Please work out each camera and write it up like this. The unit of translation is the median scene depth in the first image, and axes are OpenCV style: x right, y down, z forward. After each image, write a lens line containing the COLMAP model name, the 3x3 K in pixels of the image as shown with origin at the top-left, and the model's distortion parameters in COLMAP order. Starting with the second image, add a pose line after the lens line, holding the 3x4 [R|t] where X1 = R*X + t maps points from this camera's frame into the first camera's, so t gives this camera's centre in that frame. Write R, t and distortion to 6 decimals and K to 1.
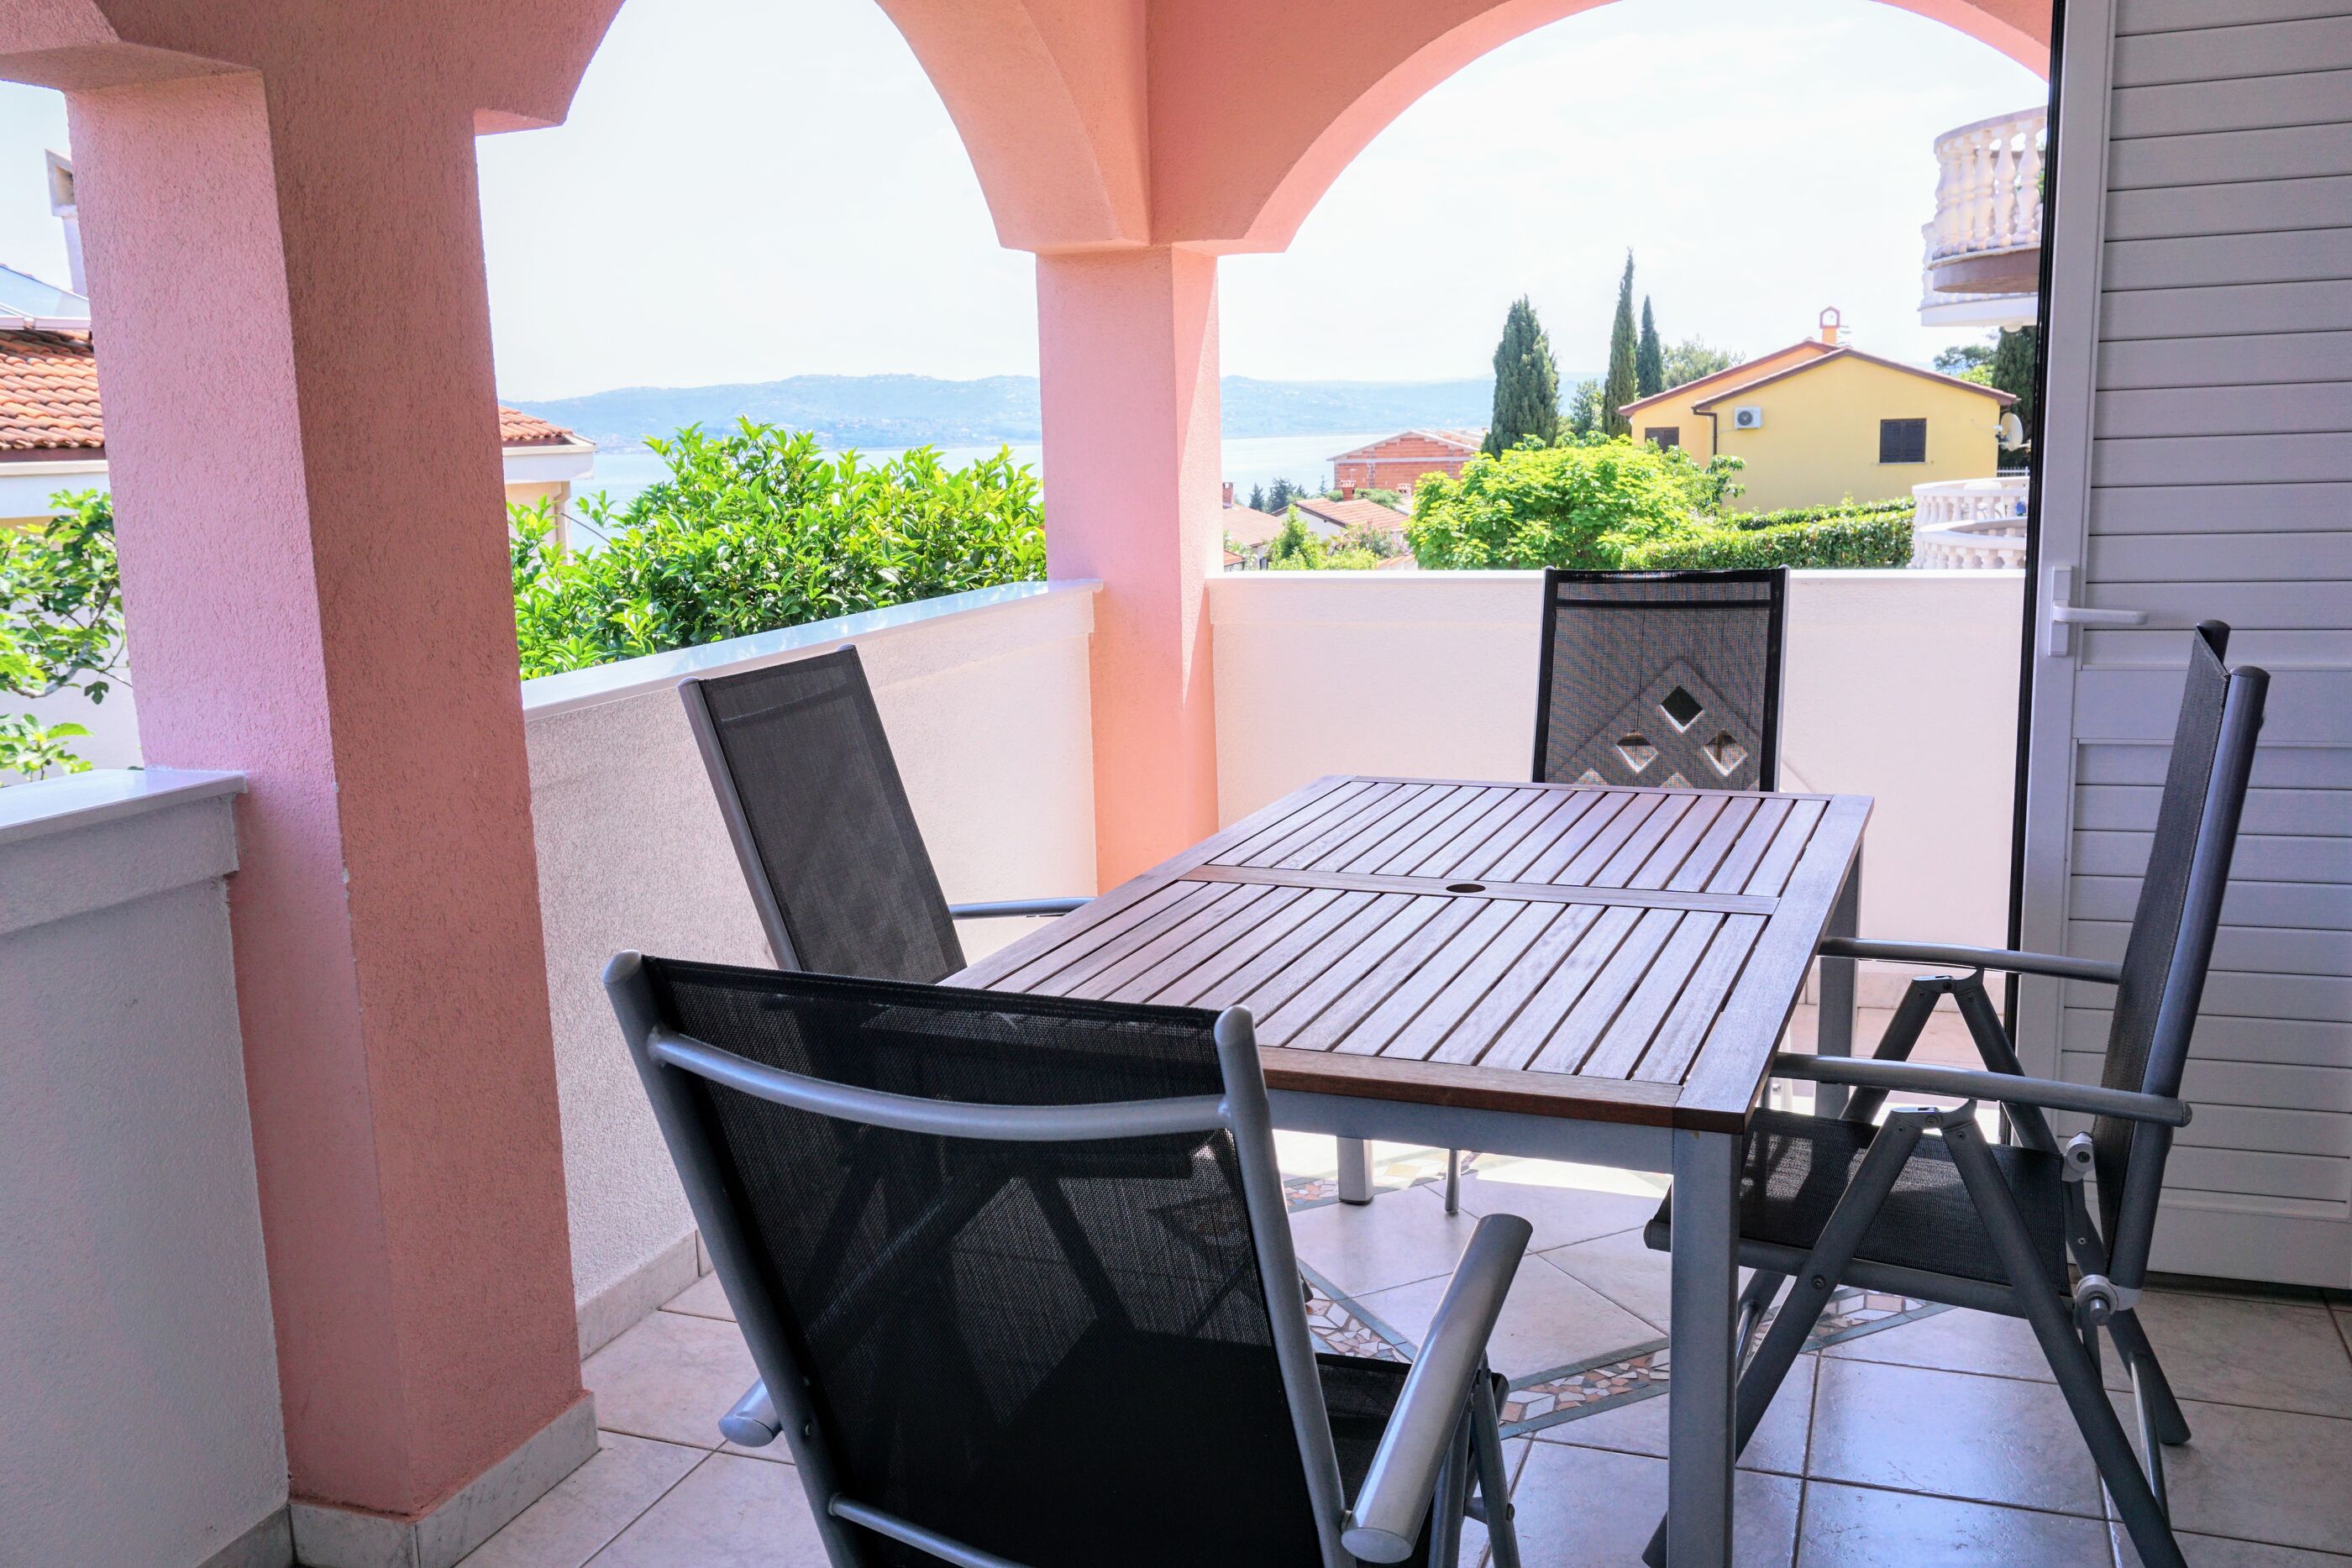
lens RADIAL K [[1980.9, 0, 1182.3], [0, 1980.9, 784.8], [0, 0, 1]] dist [0.001513, -0.009243]
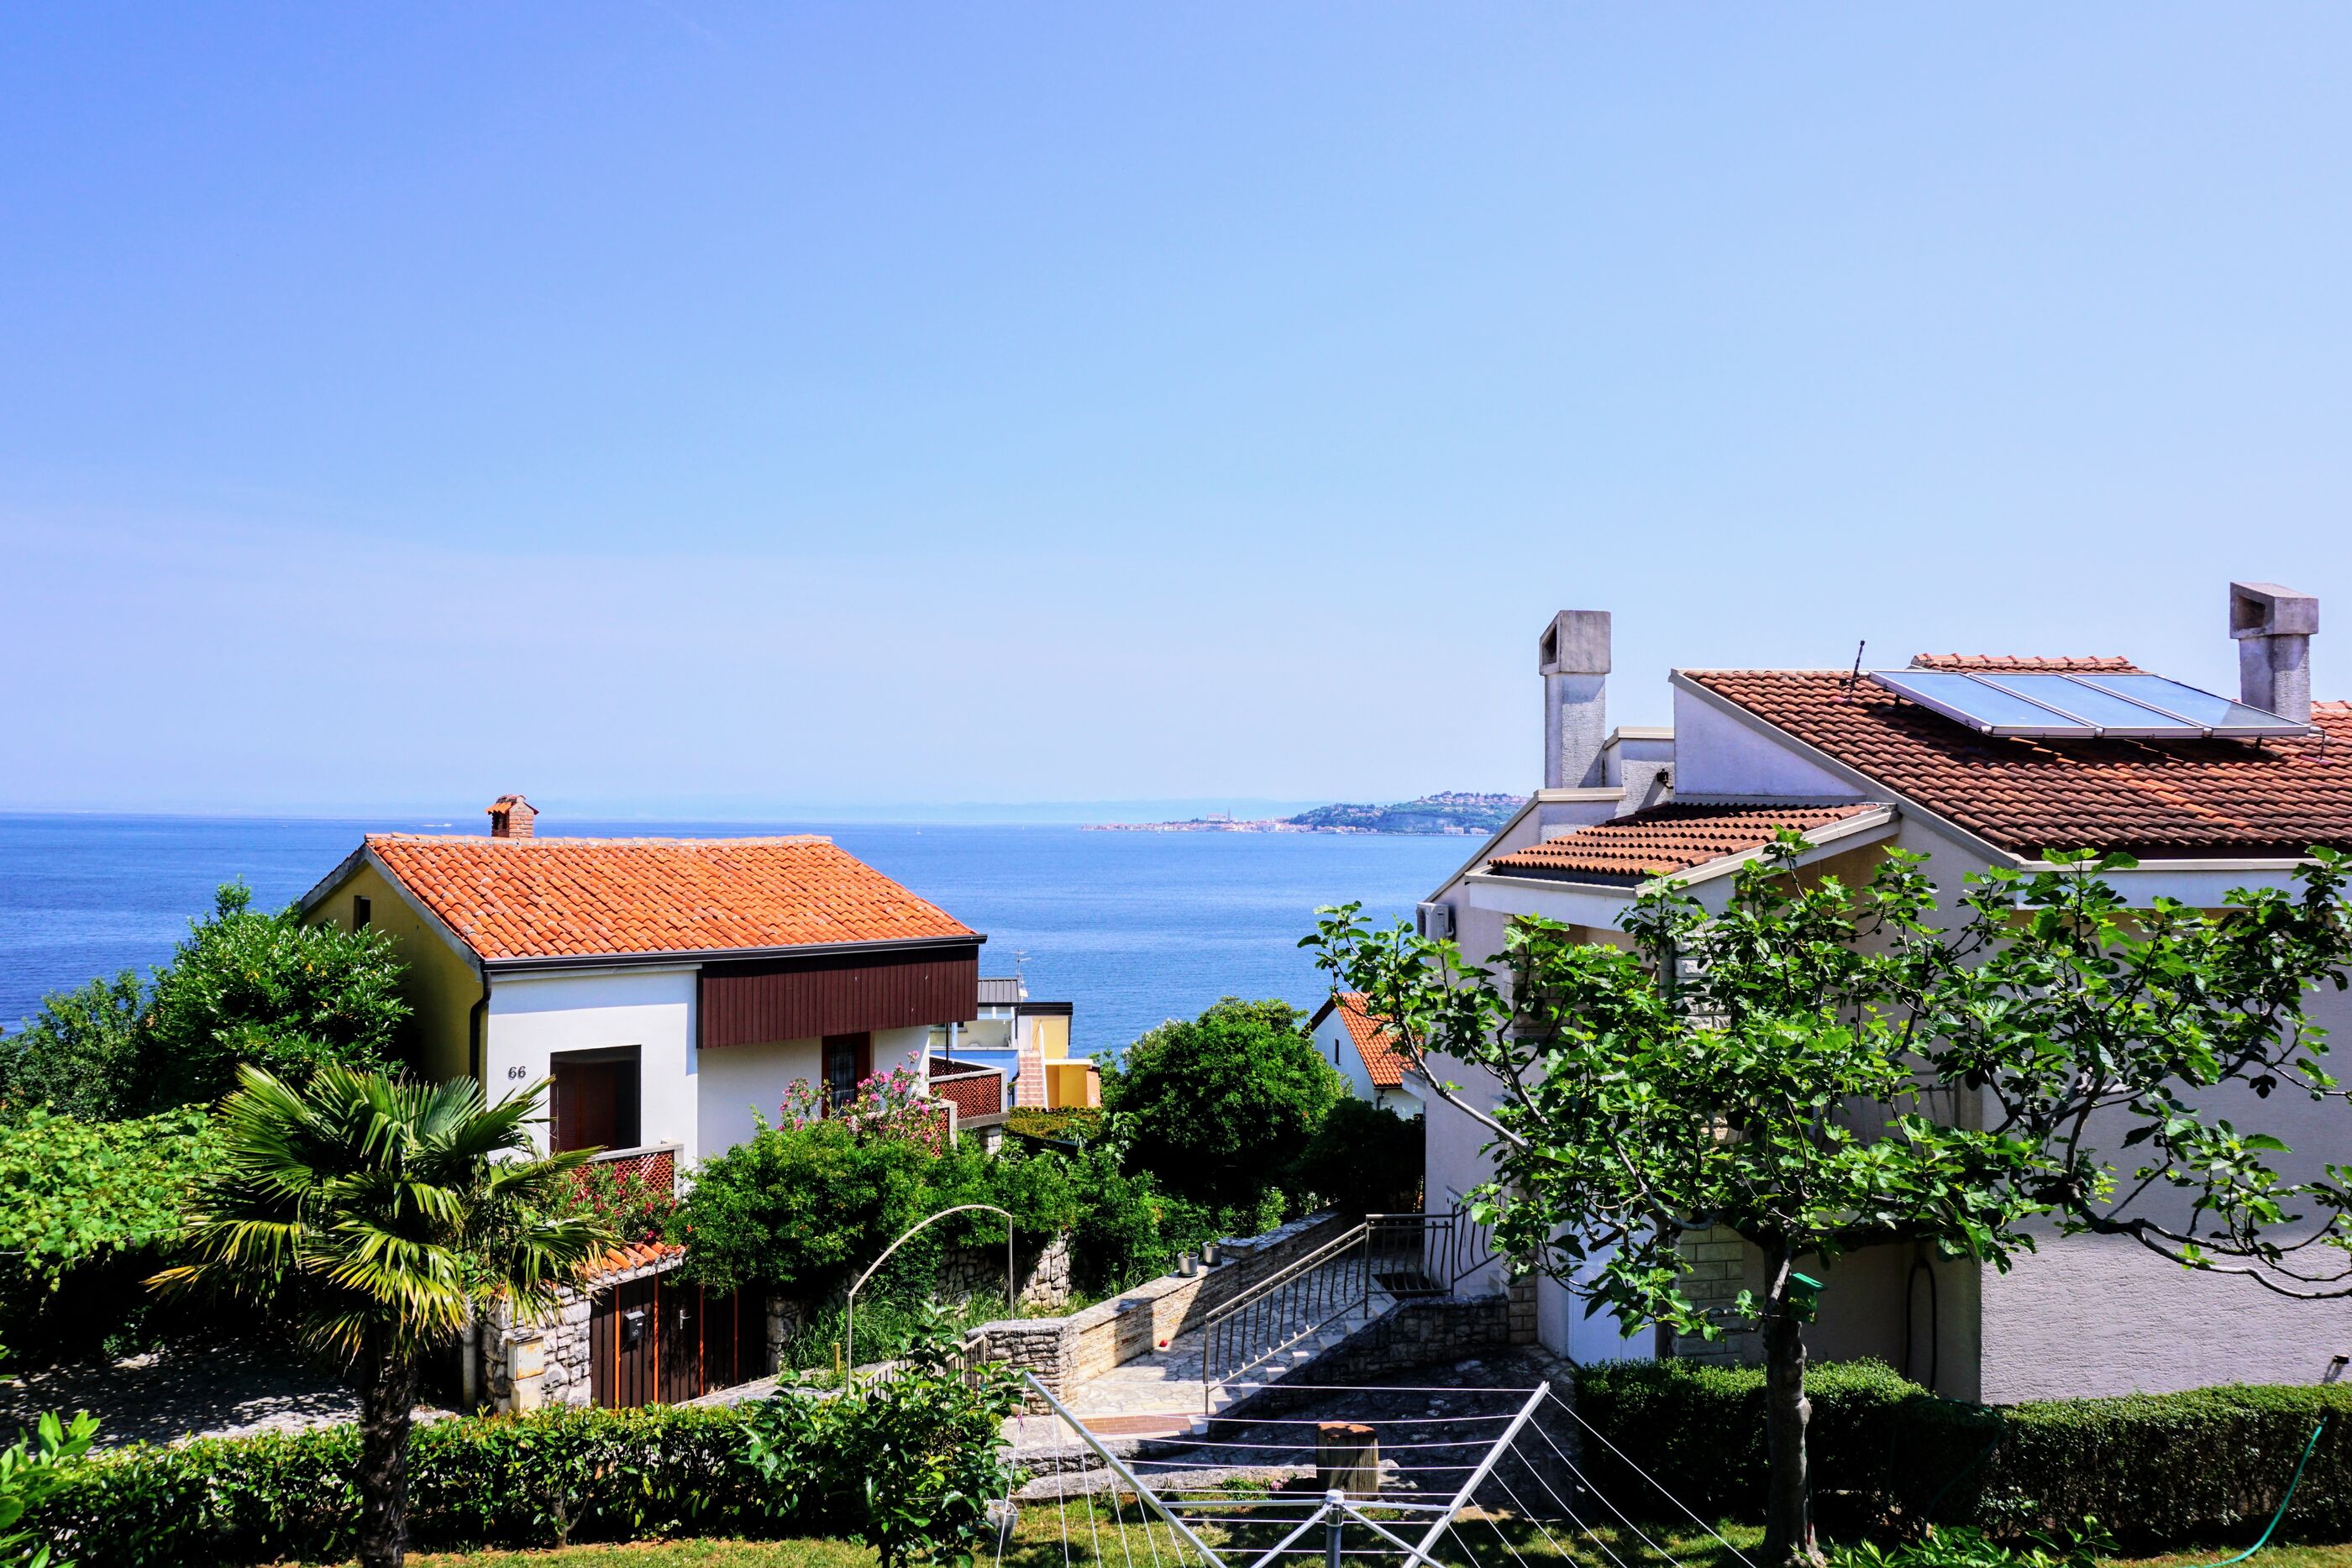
lens RADIAL K [[1589.8, 0, 1166.2], [0, 1589.8, 797.1], [0, 0, 1]] dist [-0.059127, 0.039932]
pose [[0.478197, 0.011628, -0.878175, -0.141713], [-0.169262, 0.982387, -0.079161, -0.043467], [0.861787, 0.186496, 0.471743, 0.123507]]
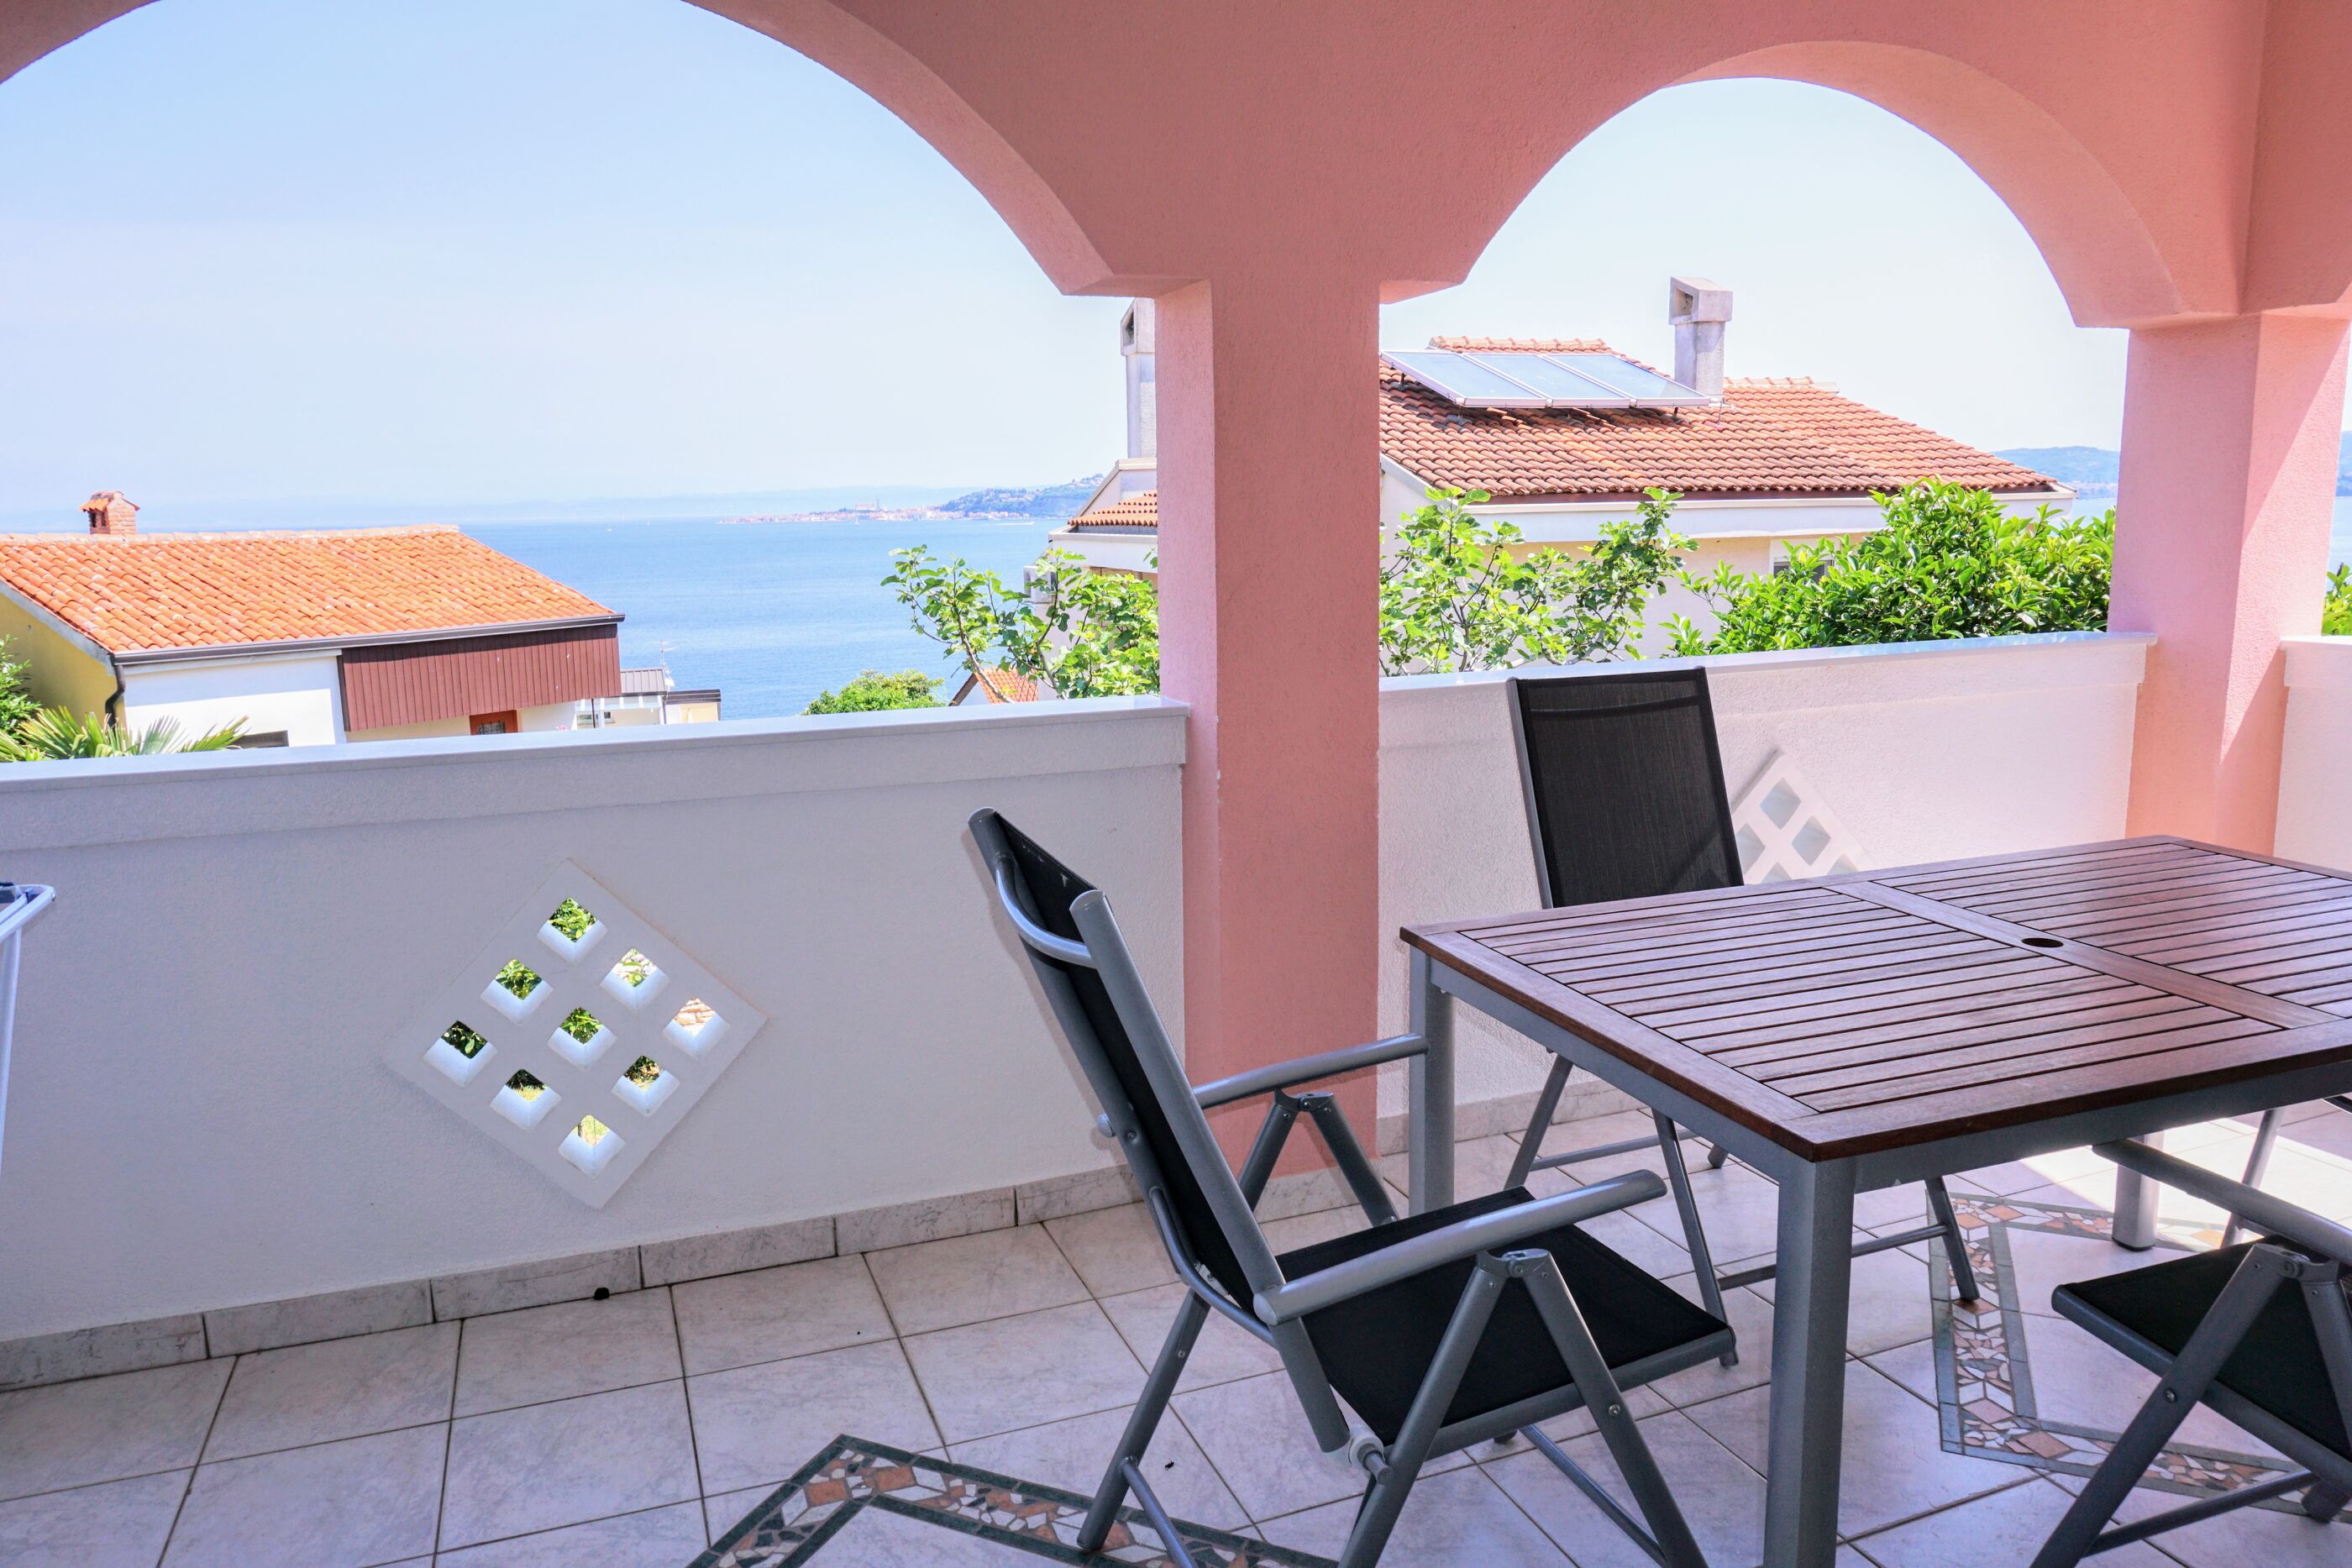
lens RADIAL K [[1589.8, 0, 1166.2], [0, 1589.8, 797.1], [0, 0, 1]] dist [-0.059127, 0.039932]
pose [[0.655886, 0.148075, -0.740194, 0.123034], [-0.130111, 0.988072, 0.082371, -0.008863], [0.743562, 0.042281, 0.667329, 0.026153]]
